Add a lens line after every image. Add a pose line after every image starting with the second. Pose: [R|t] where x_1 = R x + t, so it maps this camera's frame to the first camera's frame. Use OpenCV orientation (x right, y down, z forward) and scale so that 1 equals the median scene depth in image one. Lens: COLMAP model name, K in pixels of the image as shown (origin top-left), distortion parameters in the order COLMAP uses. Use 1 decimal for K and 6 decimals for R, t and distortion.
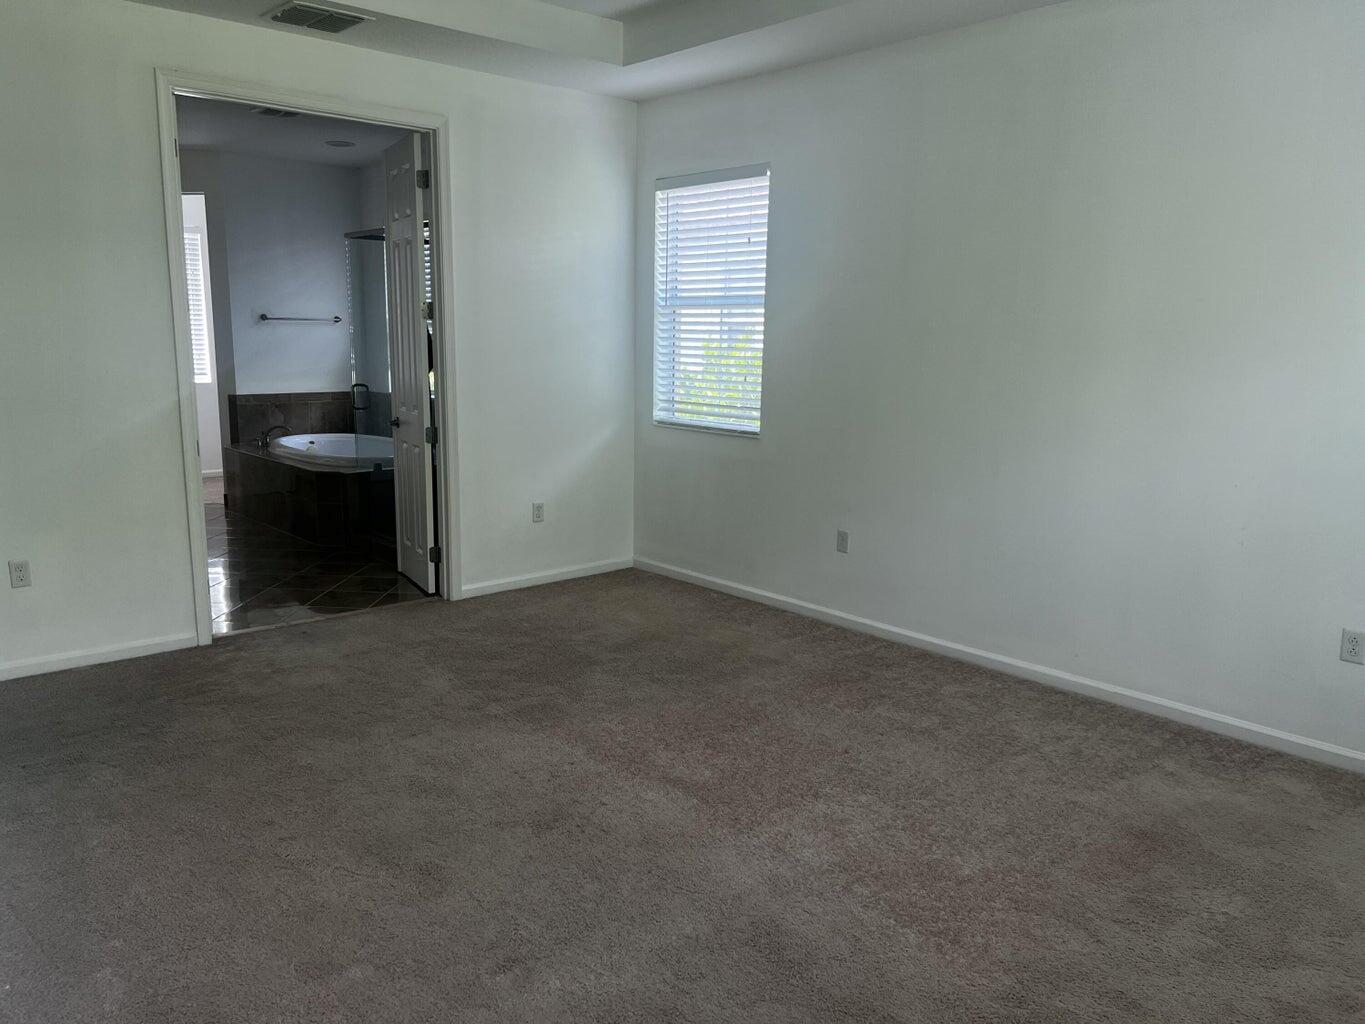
lens RADIAL K [[1015.3, 0, 676.6], [0, 1015.3, 508.5], [0, 0, 1]] dist [0.064002, -0.074687]
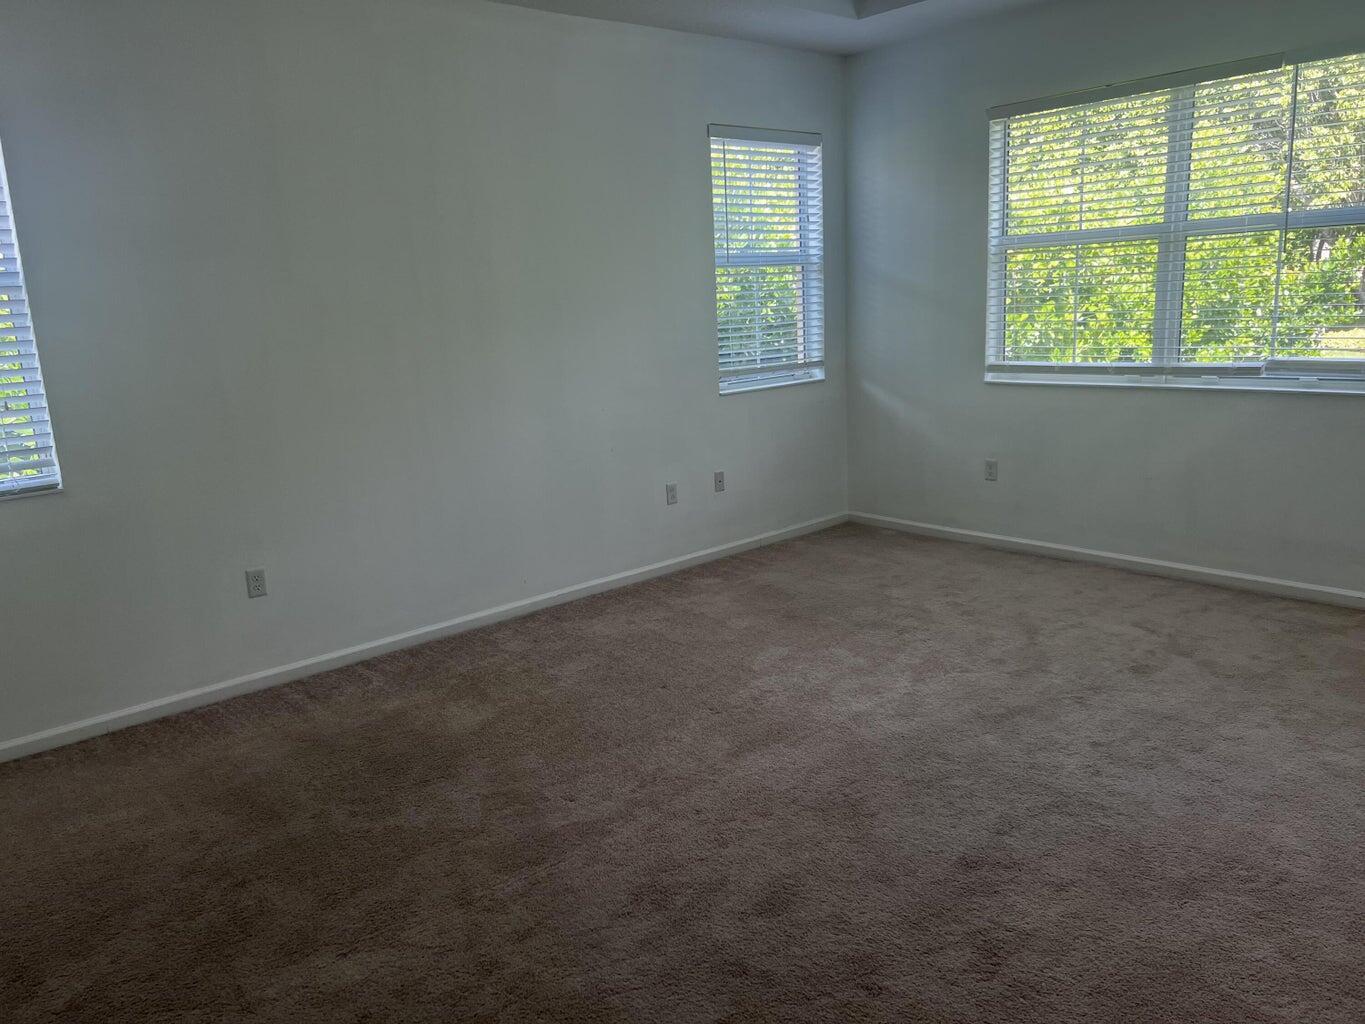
lens RADIAL K [[1015.3, 0, 677.4], [0, 1015.3, 515.9], [0, 0, 1]] dist [0.064002, -0.074687]
pose [[0.032857, -0.235483, 0.971323, -0.626106], [0.231006, 0.947322, 0.221850, -0.126133], [-0.972397, 0.217092, 0.085524, 0.642913]]
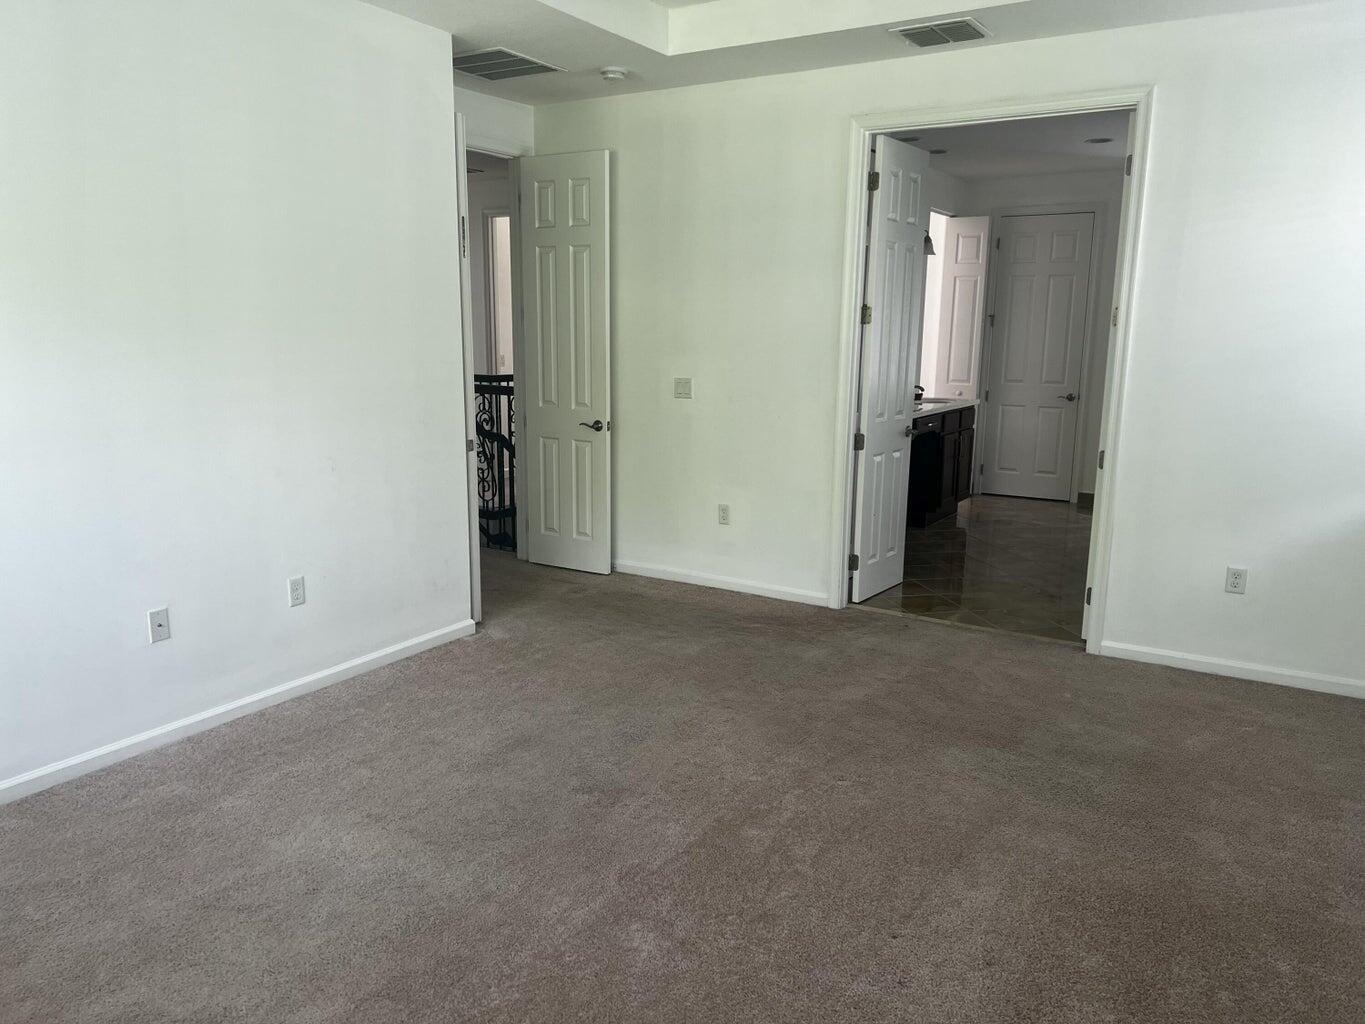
lens RADIAL K [[1015.3, 0, 681.3], [0, 1015.3, 507.5], [0, 0, 1]] dist [0.064002, -0.074687]
pose [[0.269956, 0.157177, -0.949958, 0.560393], [-0.170764, 0.978763, 0.113416, -0.078825], [0.947609, 0.131601, 0.291063, 0.466234]]
